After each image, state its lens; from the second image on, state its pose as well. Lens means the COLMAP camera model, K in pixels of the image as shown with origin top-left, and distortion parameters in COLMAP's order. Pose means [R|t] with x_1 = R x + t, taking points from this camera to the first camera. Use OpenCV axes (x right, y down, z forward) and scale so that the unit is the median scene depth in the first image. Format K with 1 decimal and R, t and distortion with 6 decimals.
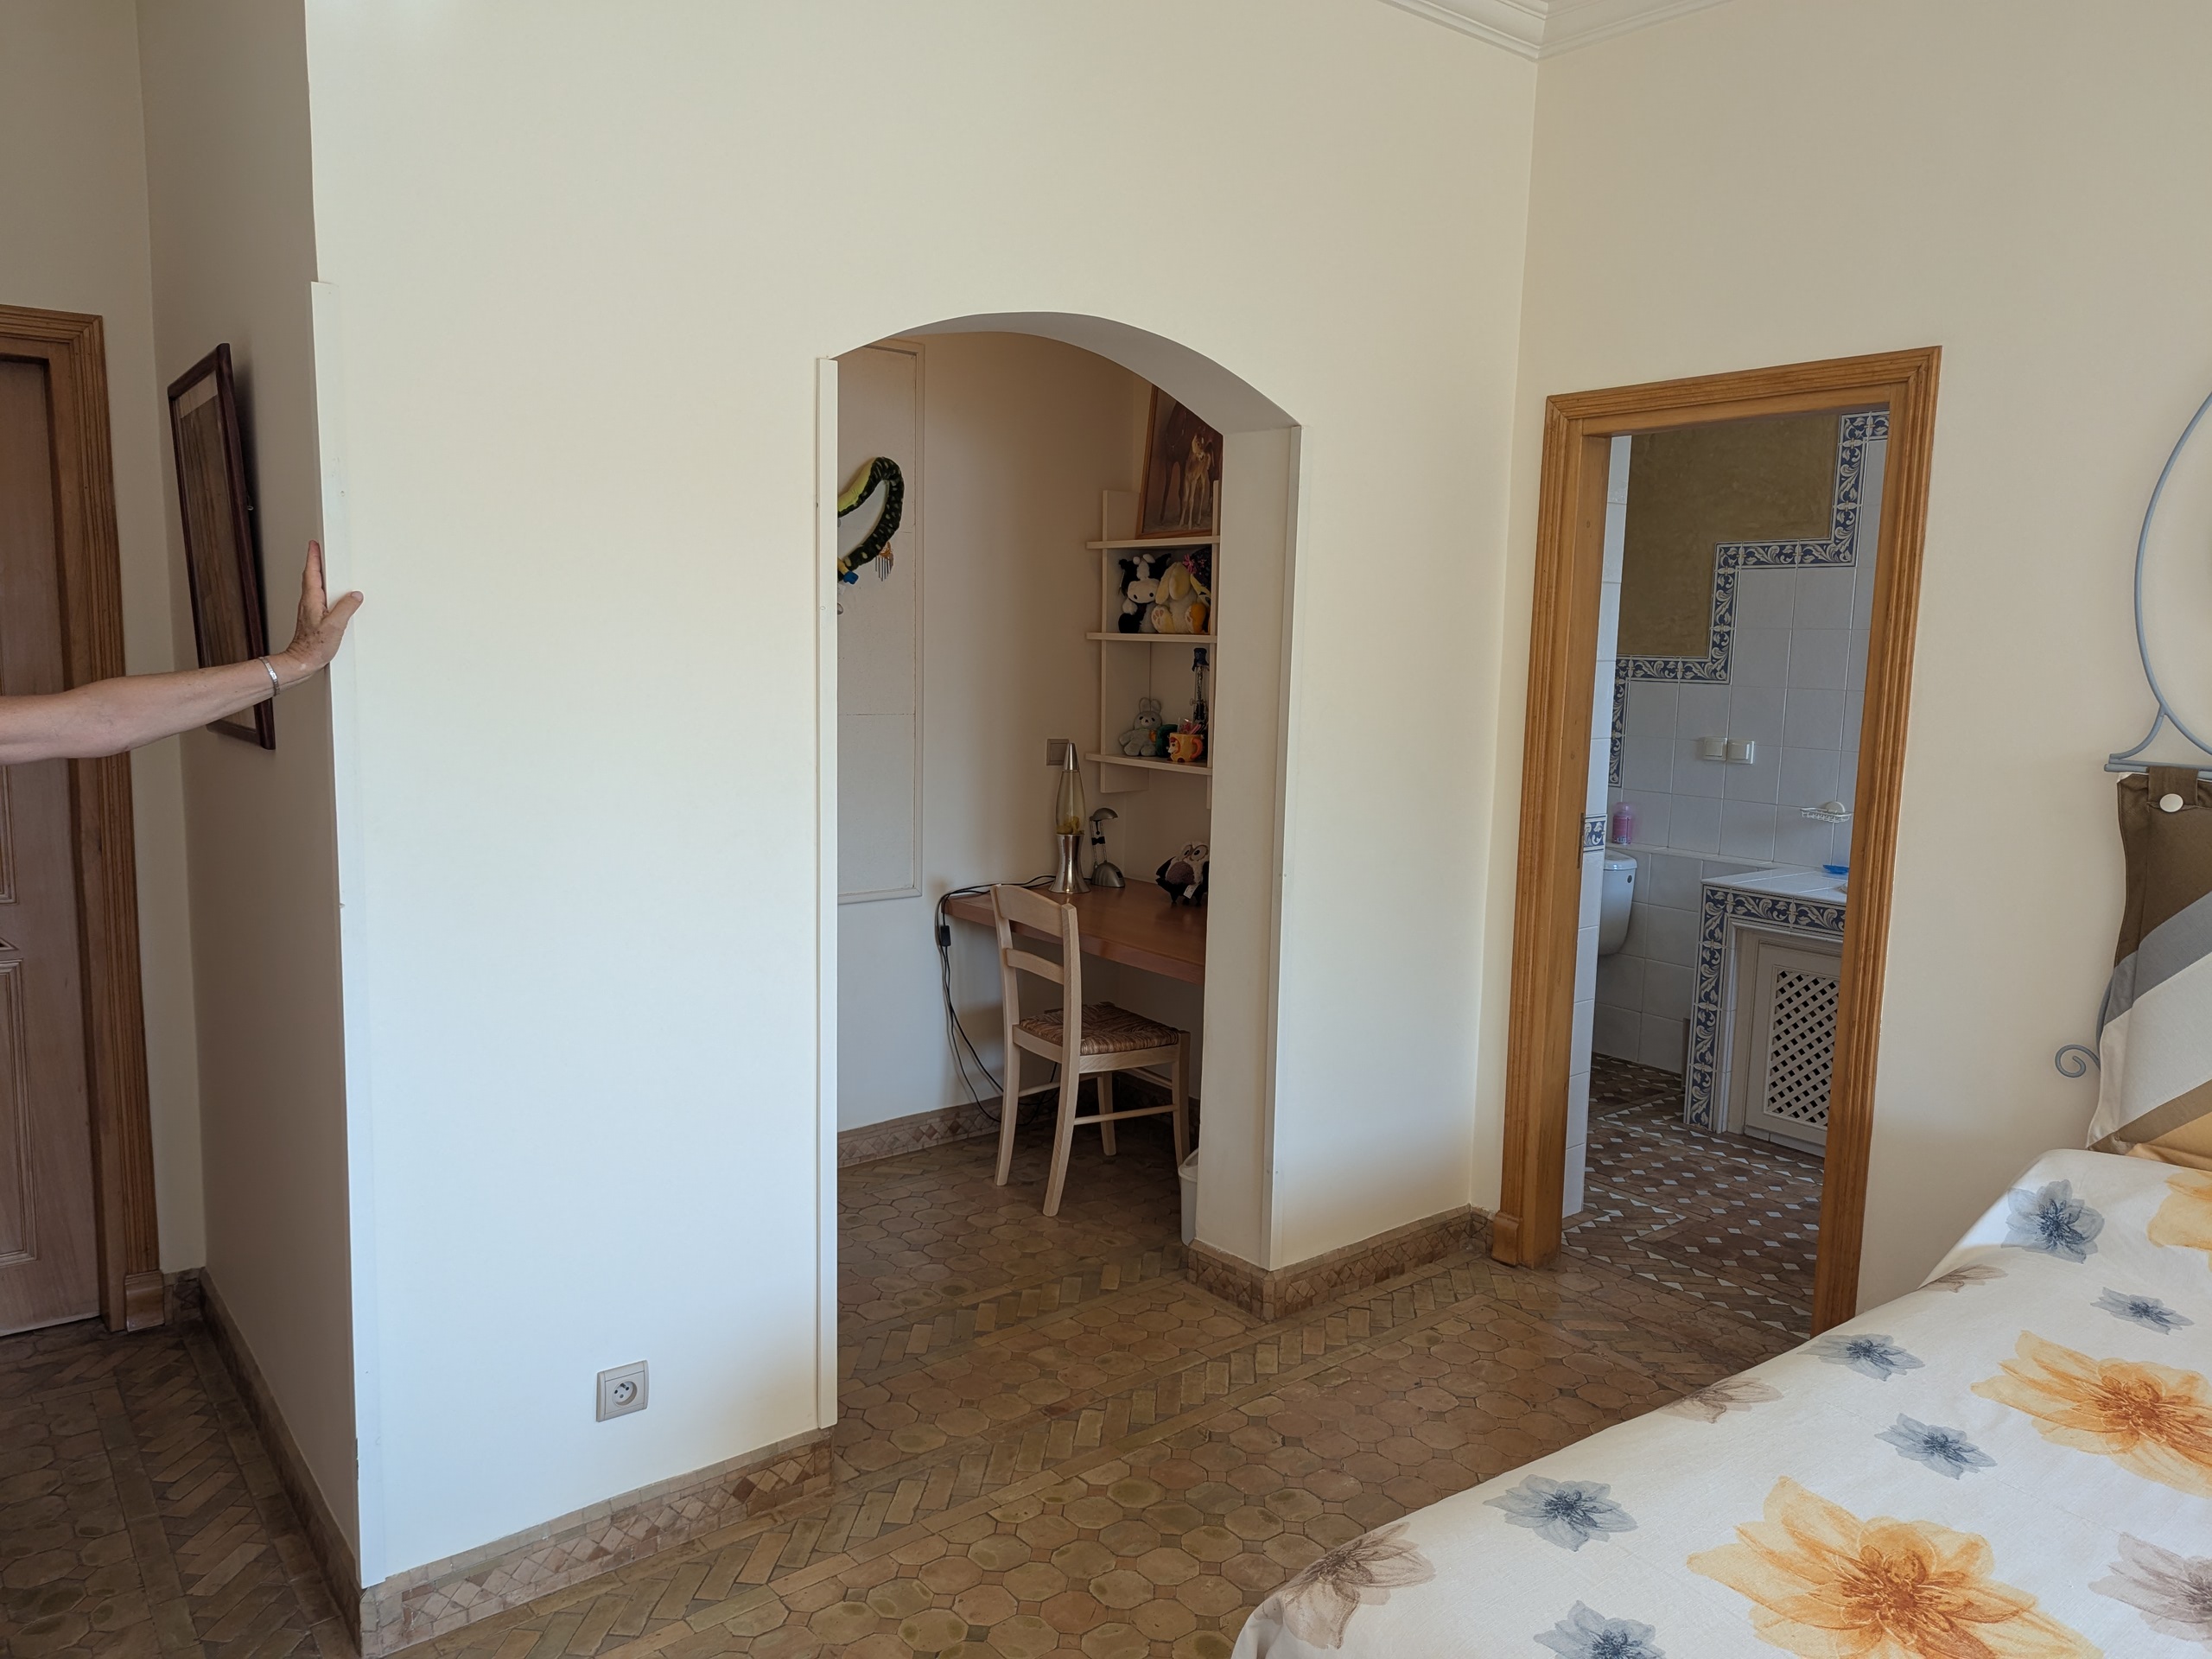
lens RADIAL K [[1565.0, 0, 1110.2], [0, 1565.0, 830.0], [0, 0, 1]] dist [0.048884, -0.002126]
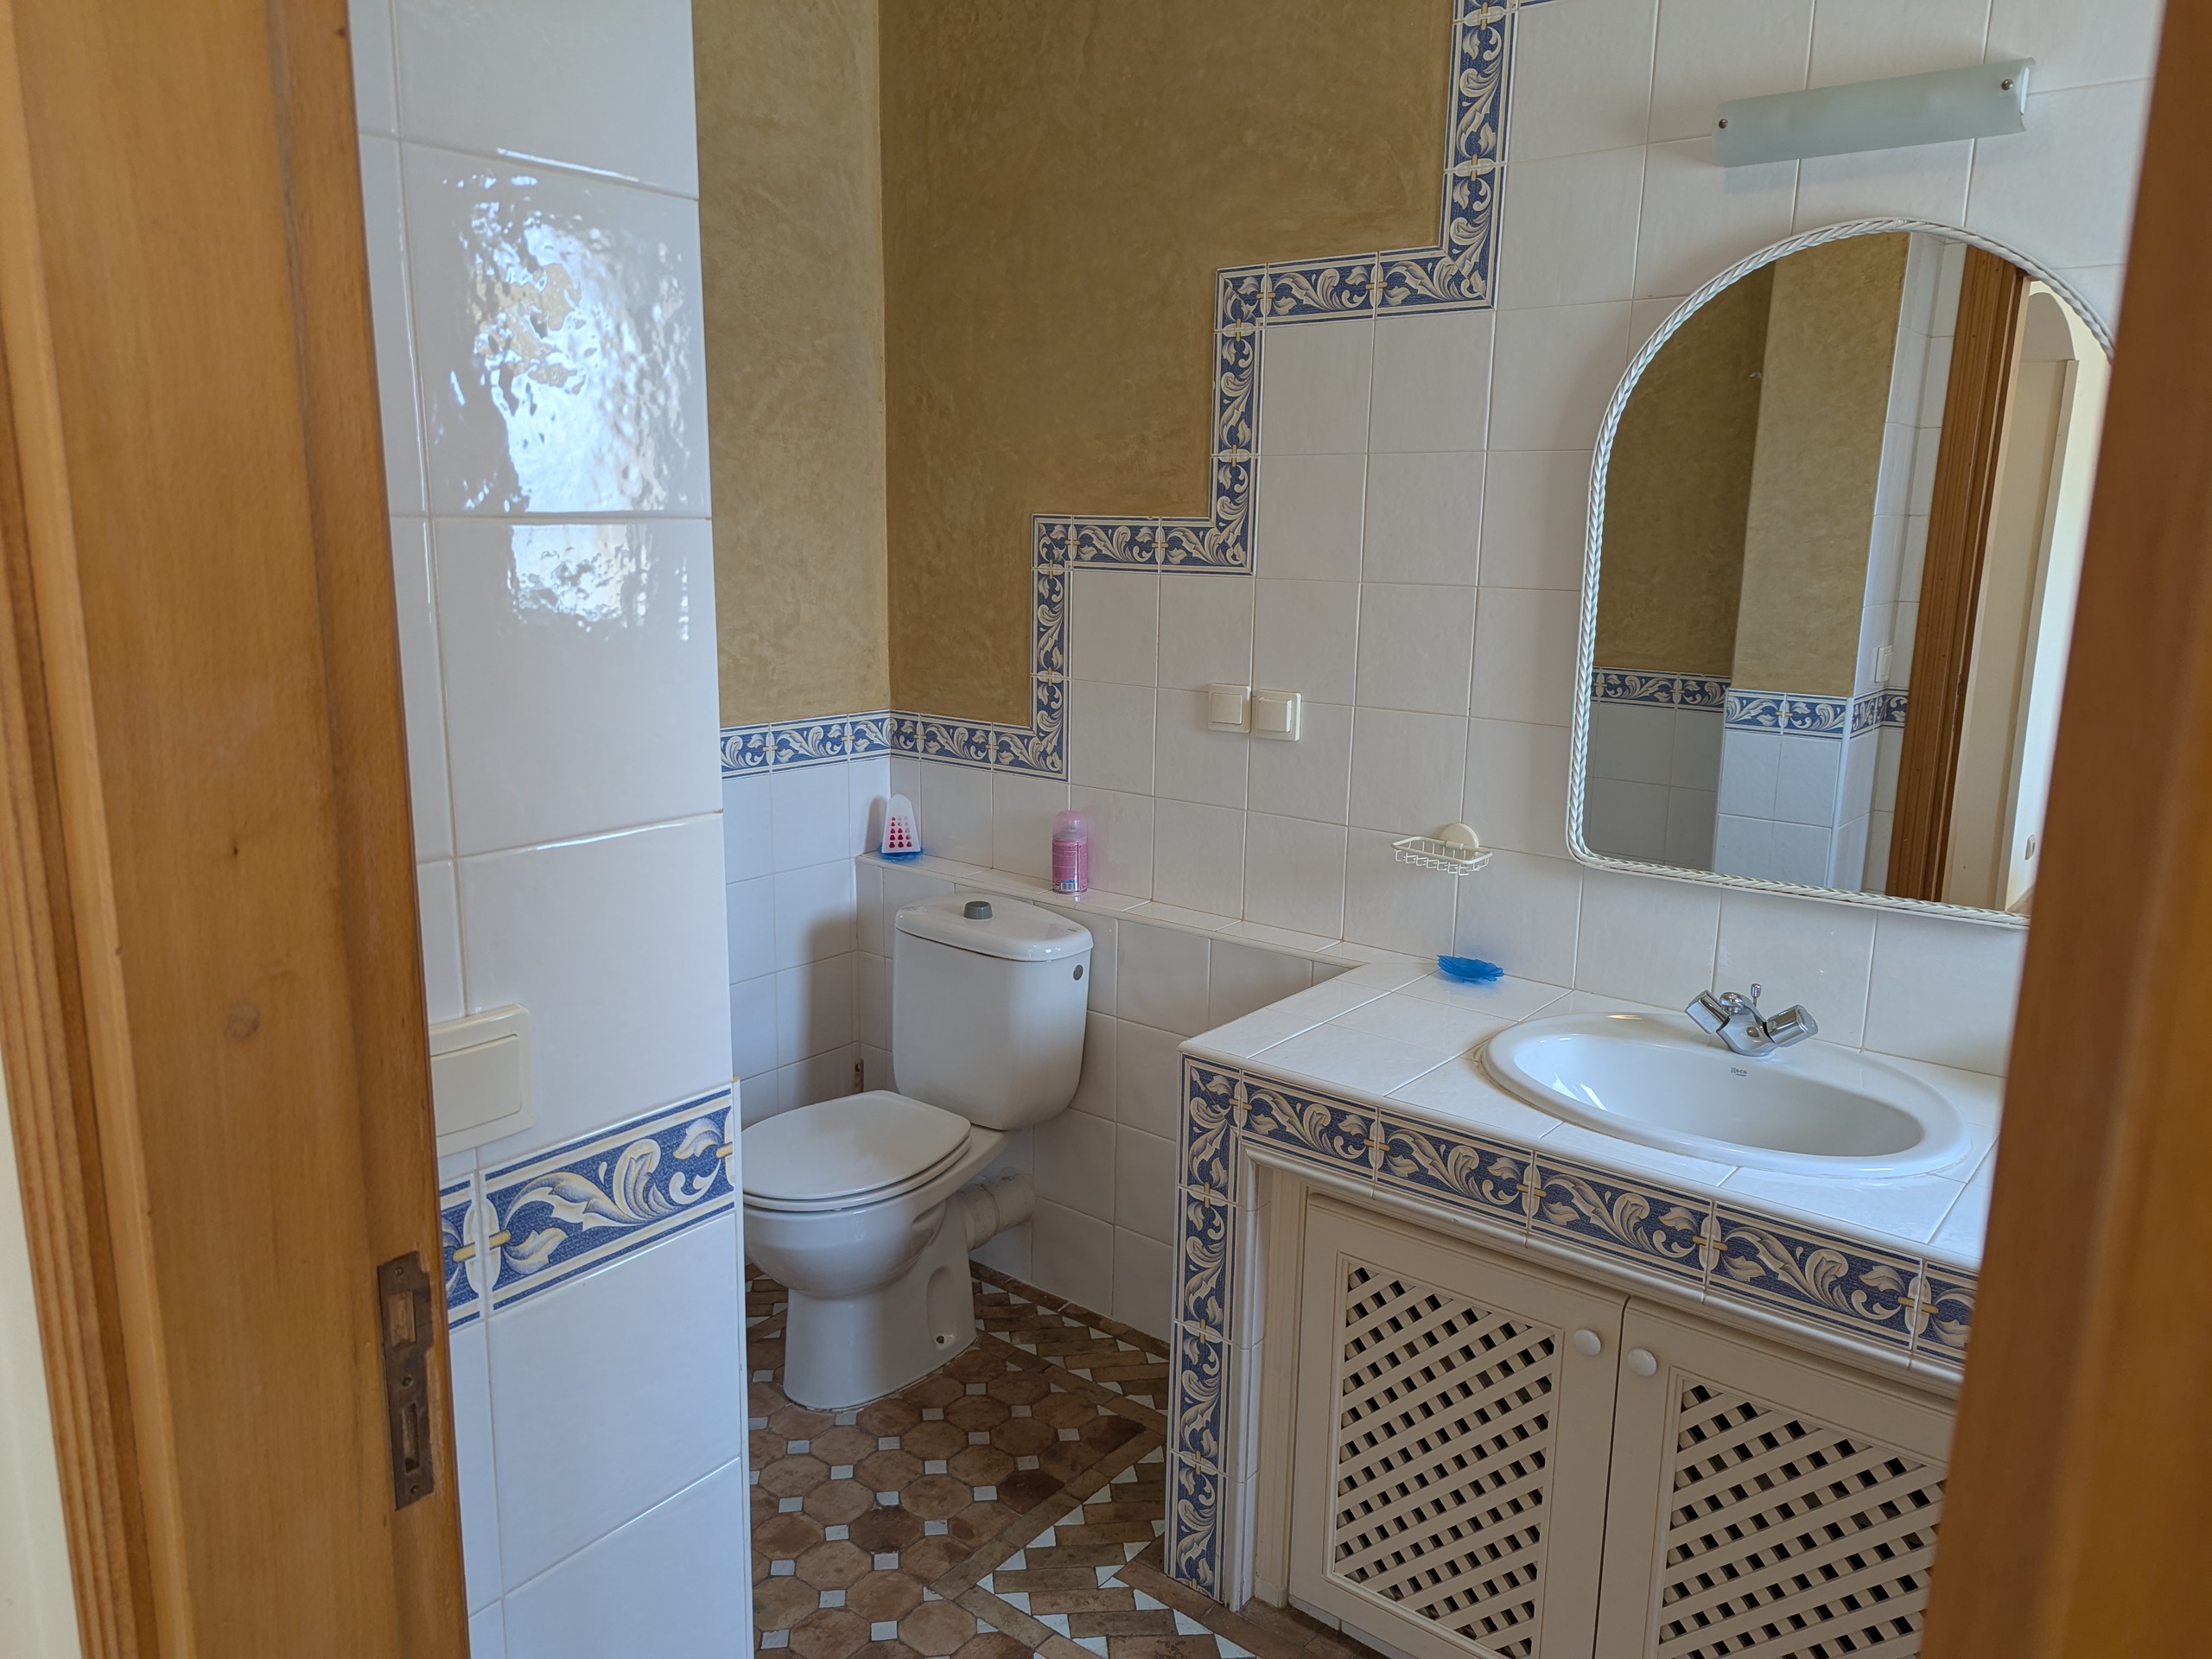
lens RADIAL K [[1565.0, 0, 1100.6], [0, 1565.0, 834.6], [0, 0, 1]] dist [0.048884, -0.002126]
pose [[0.974763, -0.050985, 0.217344, 0.254069], [0.034550, 0.996294, 0.078763, -0.055516], [-0.220554, -0.069266, 0.972912, 0.572404]]
